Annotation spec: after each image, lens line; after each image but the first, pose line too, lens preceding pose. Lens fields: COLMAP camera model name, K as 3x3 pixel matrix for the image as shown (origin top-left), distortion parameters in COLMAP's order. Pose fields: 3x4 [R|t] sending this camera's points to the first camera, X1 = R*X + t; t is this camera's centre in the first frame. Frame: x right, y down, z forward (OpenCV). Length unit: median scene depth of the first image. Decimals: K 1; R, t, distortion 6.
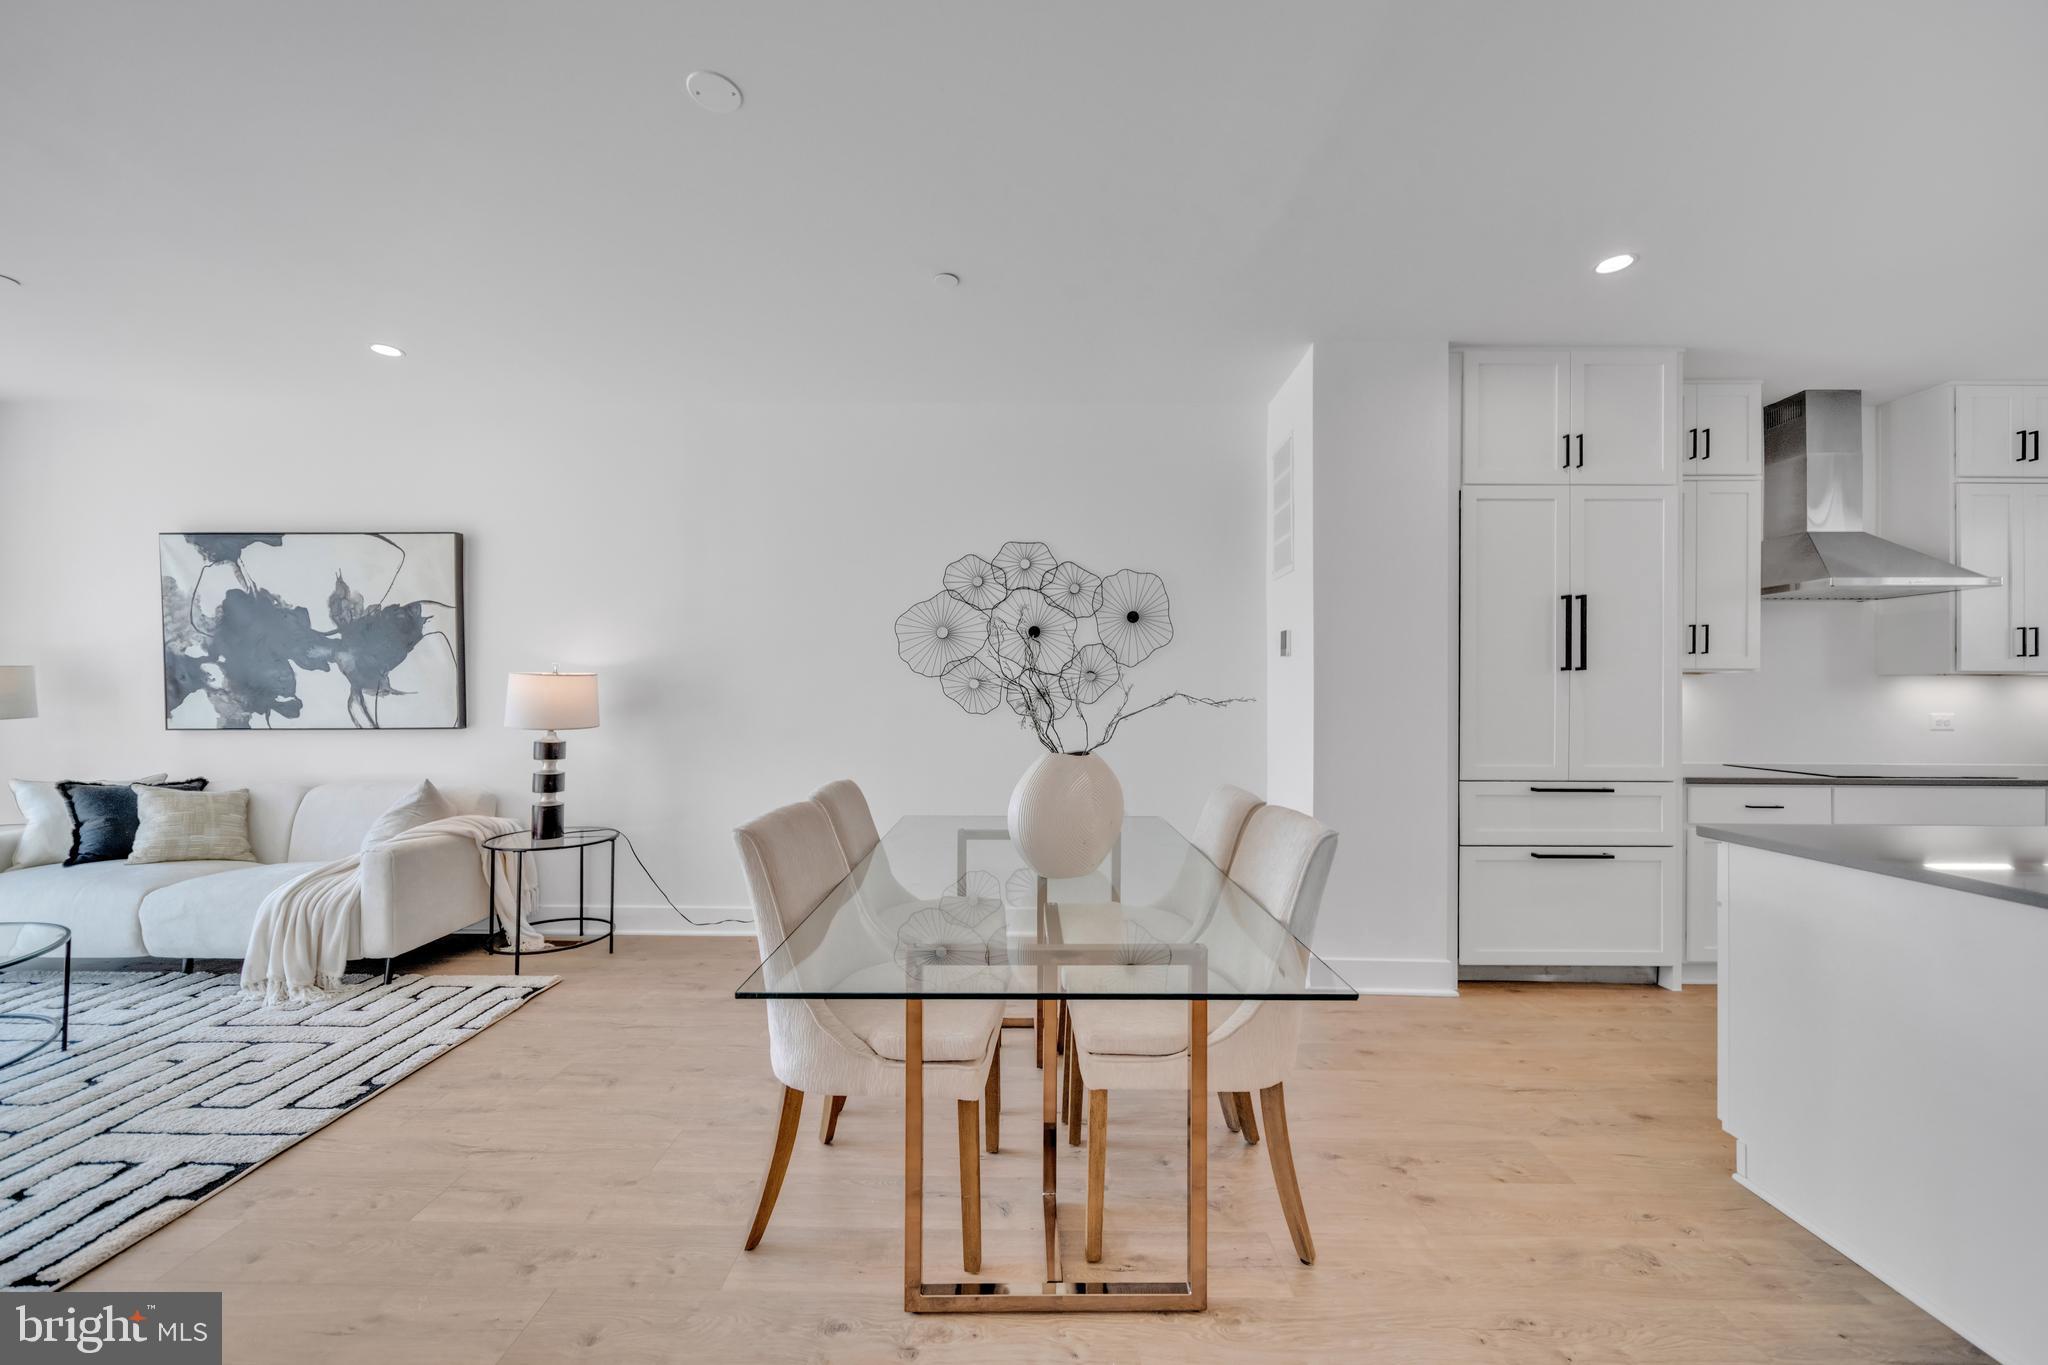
lens RADIAL K [[740.2, 0, 1035.3], [0, 740.2, 691.0], [0, 0, 1]] dist [-0.000693, -0.000609]
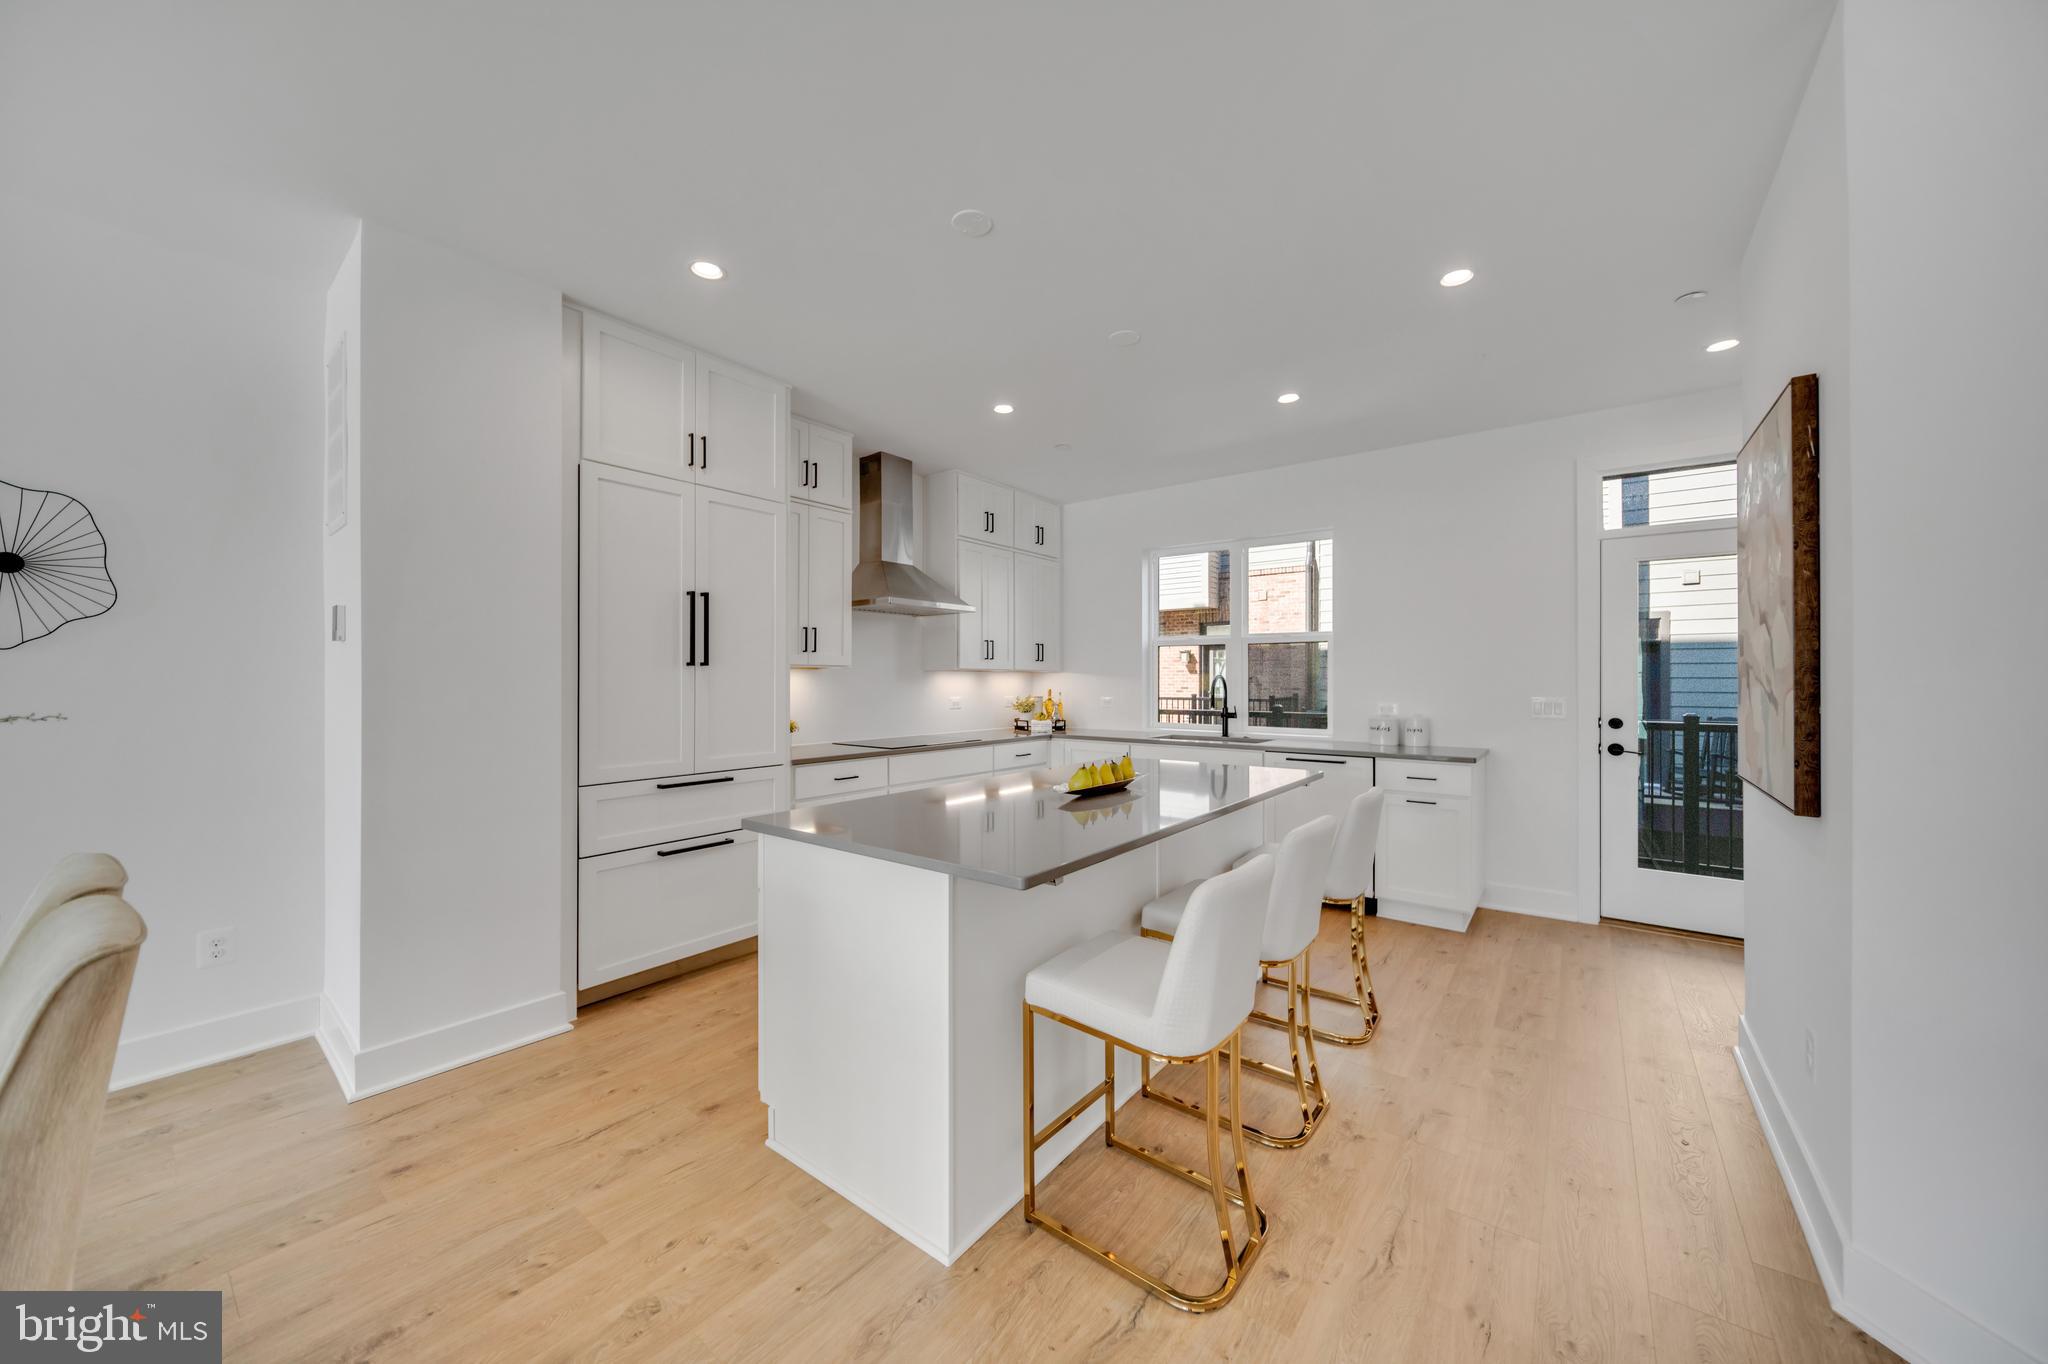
lens RADIAL K [[716.8, 0, 1008.1], [0, 716.8, 678.3], [0, 0, 1]] dist [0.001237, -0.000321]
pose [[0.618620, -0.003099, 0.785684, 0.199834], [0.000316, 0.999993, 0.003696, -0.013282], [-0.785690, -0.002038, 0.618617, 0.045316]]
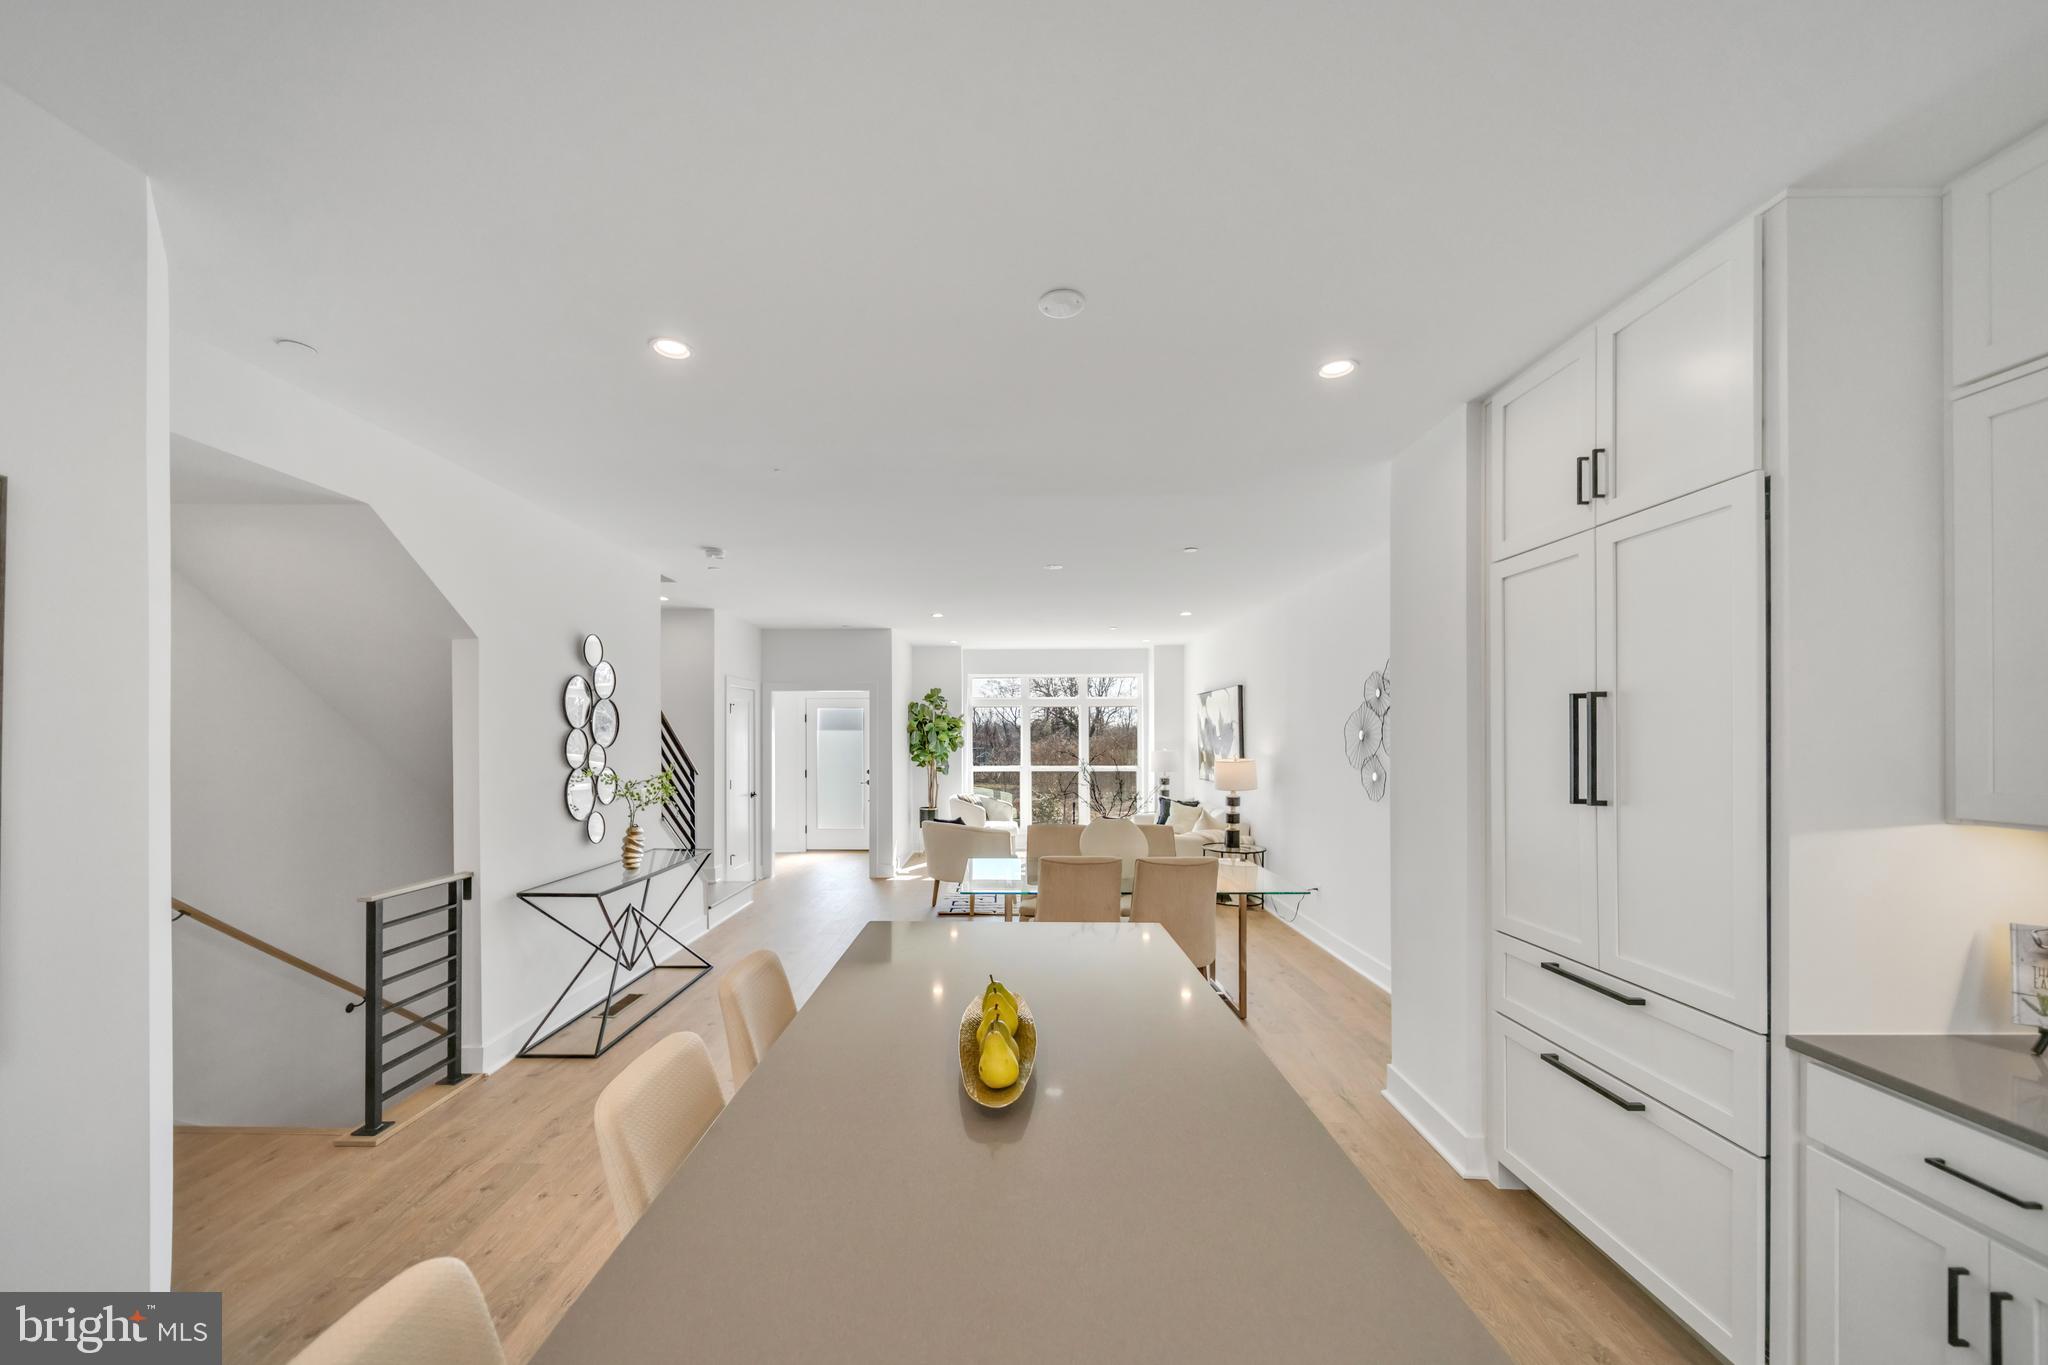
lens RADIAL K [[740.2, 0, 999.4], [0, 740.2, 734.0], [0, 0, 1]] dist [-0.000693, -0.000609]
pose [[-0.006085, -0.007897, -0.999950, 1.313418], [0.001250, 0.999968, -0.007904, -0.081575], [0.999981, -0.001298, -0.006075, 0.437781]]
